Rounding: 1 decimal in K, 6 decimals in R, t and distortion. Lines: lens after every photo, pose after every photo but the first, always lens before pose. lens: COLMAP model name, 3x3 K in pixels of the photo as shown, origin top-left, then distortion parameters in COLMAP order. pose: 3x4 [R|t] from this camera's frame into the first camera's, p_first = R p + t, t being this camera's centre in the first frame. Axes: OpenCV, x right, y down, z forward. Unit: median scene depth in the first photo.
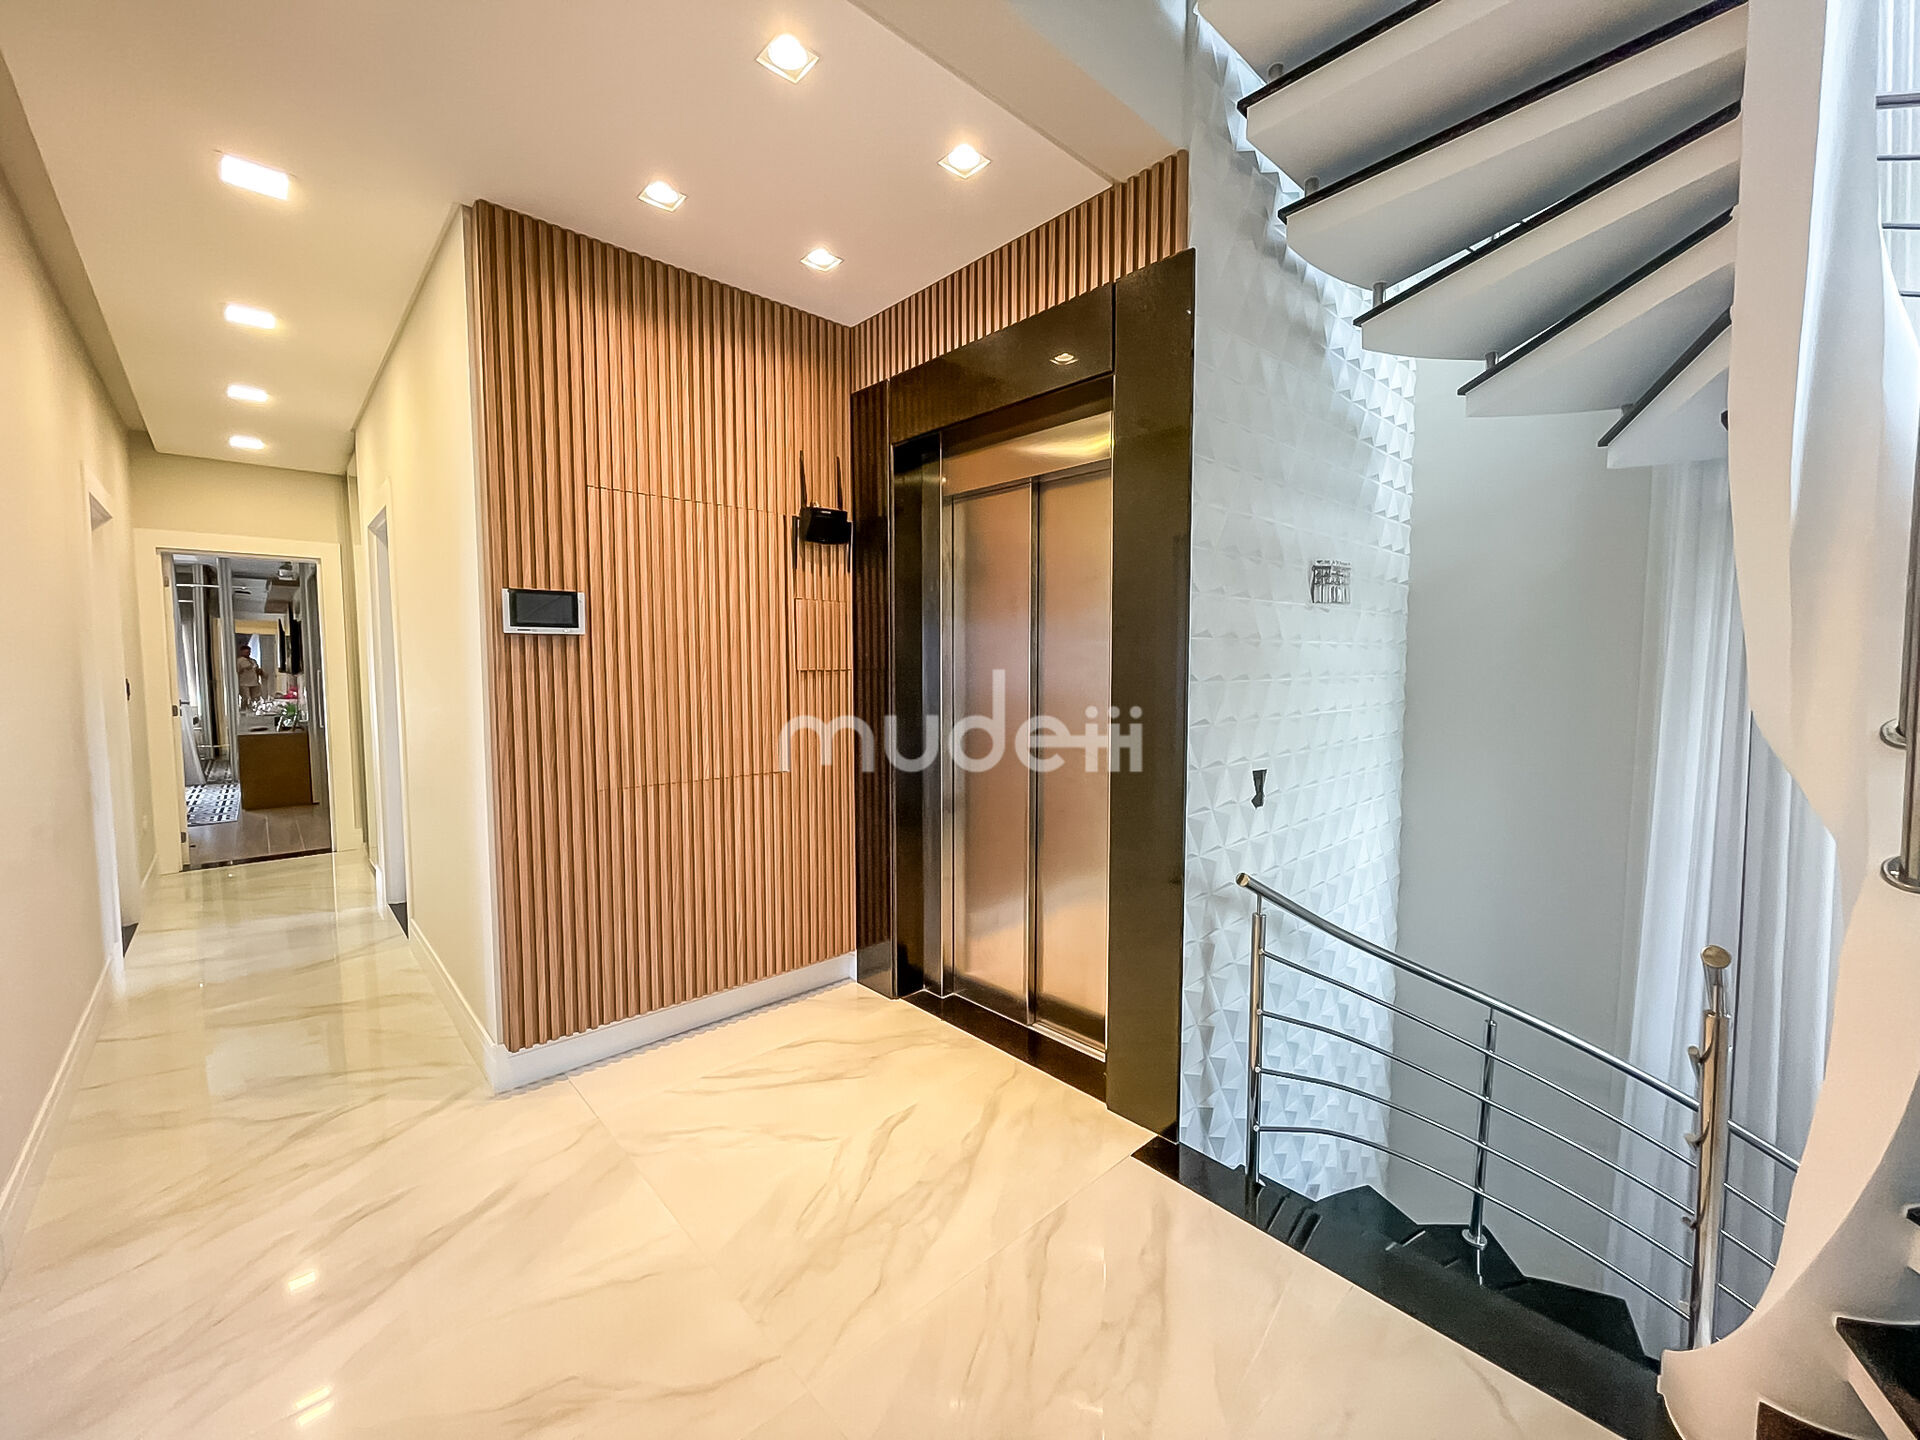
lens RADIAL K [[781.8, 0, 937.1], [0, 781.8, 707.5], [0, 0, 1]] dist [-0.002254, 0.000081]
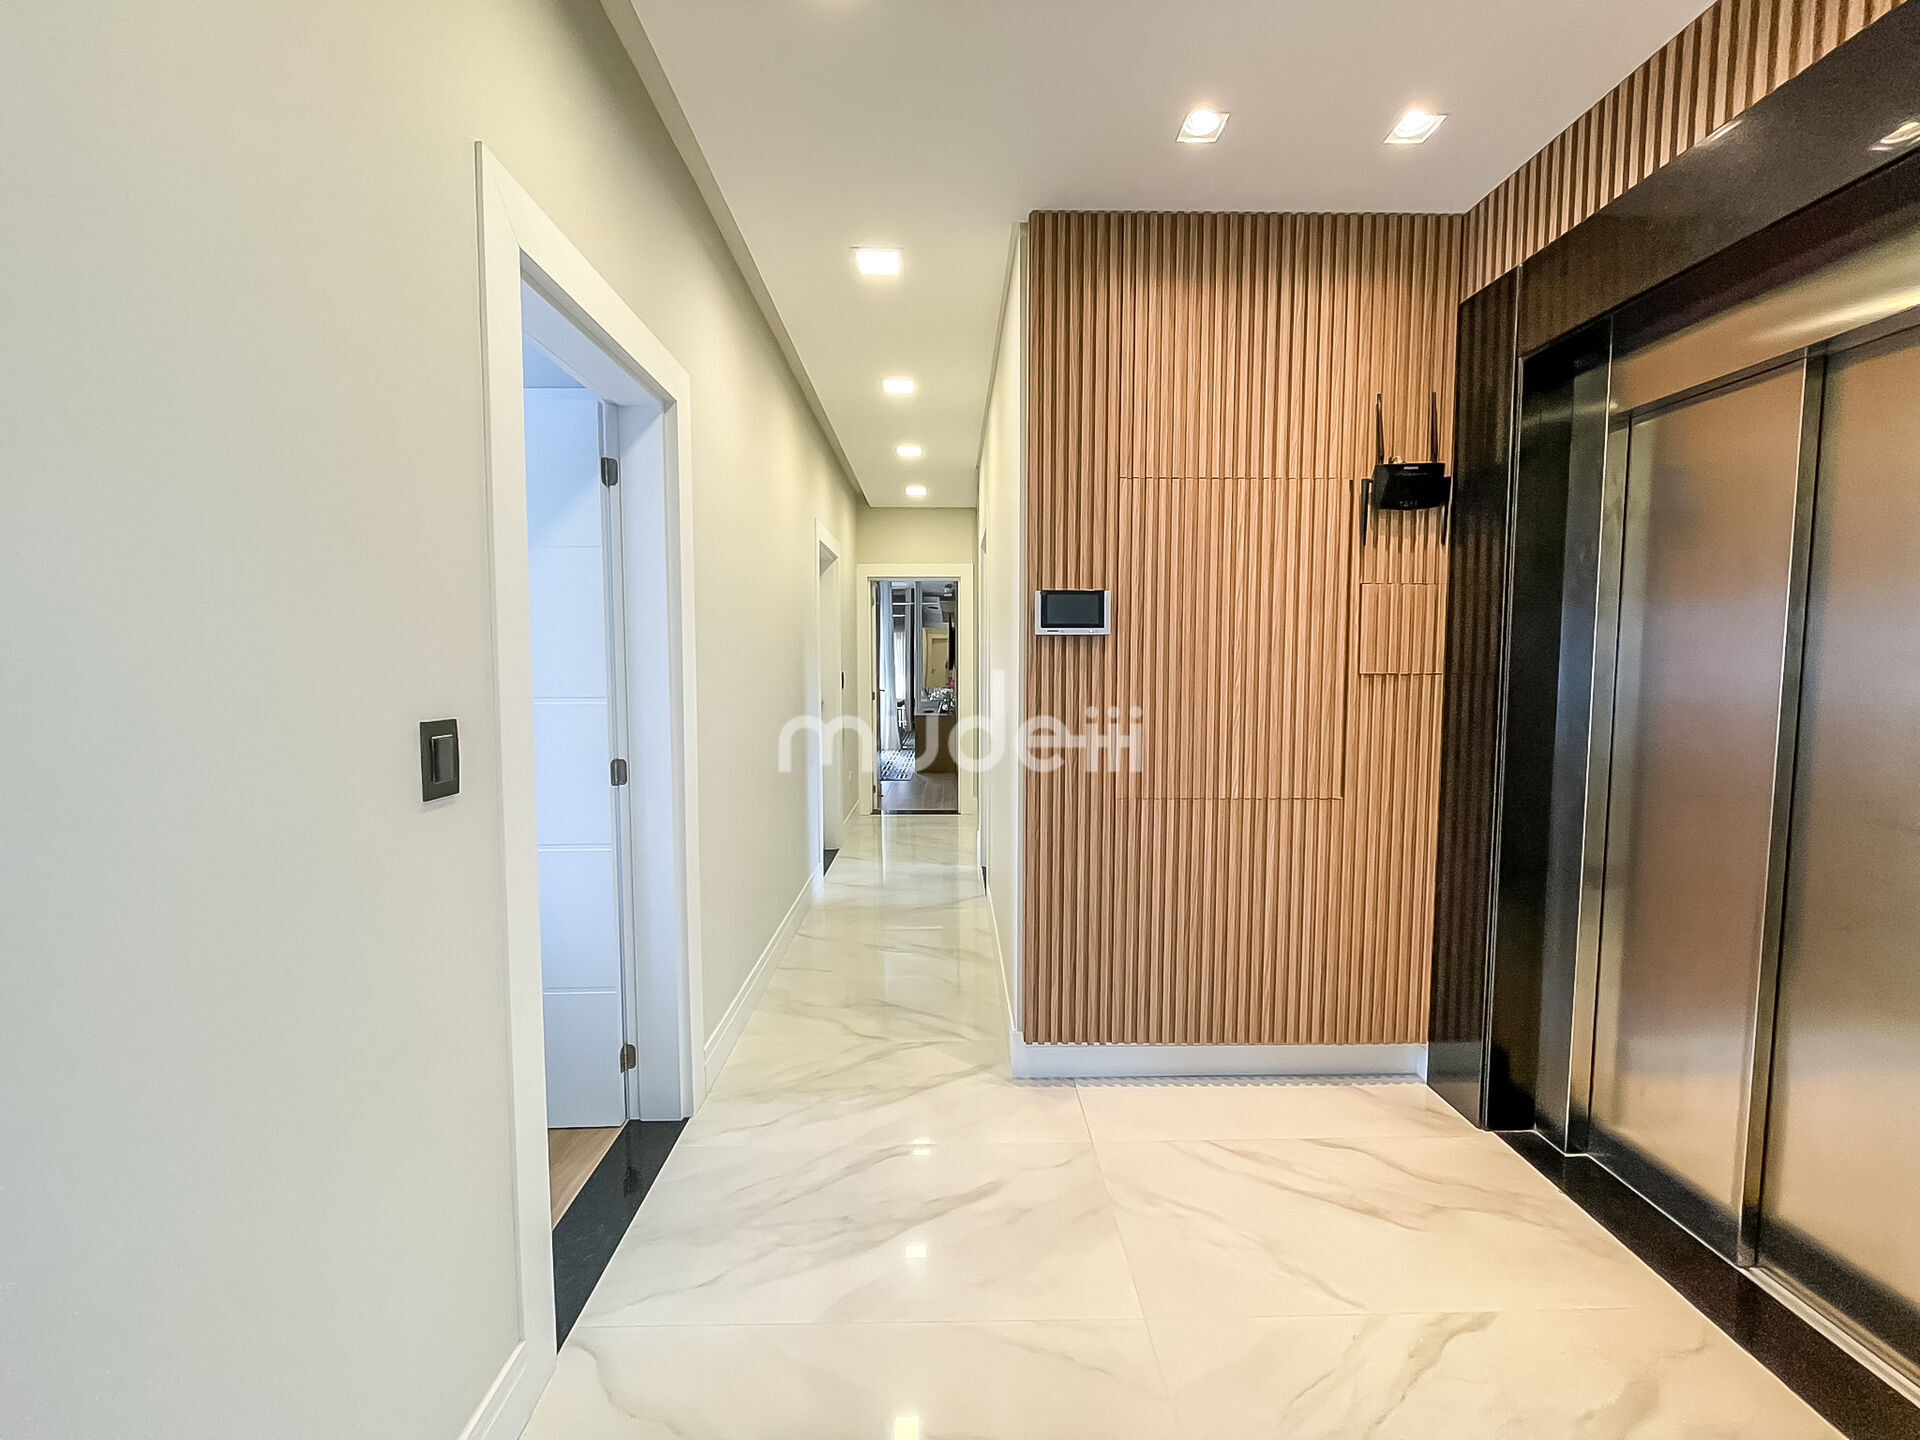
lens RADIAL K [[781.8, 0, 946.1], [0, 781.8, 716.5], [0, 0, 1]] dist [-0.002254, 0.000081]
pose [[0.763252, 0.046057, -0.644458, 0.016306], [-0.036796, 0.998936, 0.027811, -0.011786], [0.645053, 0.002486, 0.764134, 0.132340]]
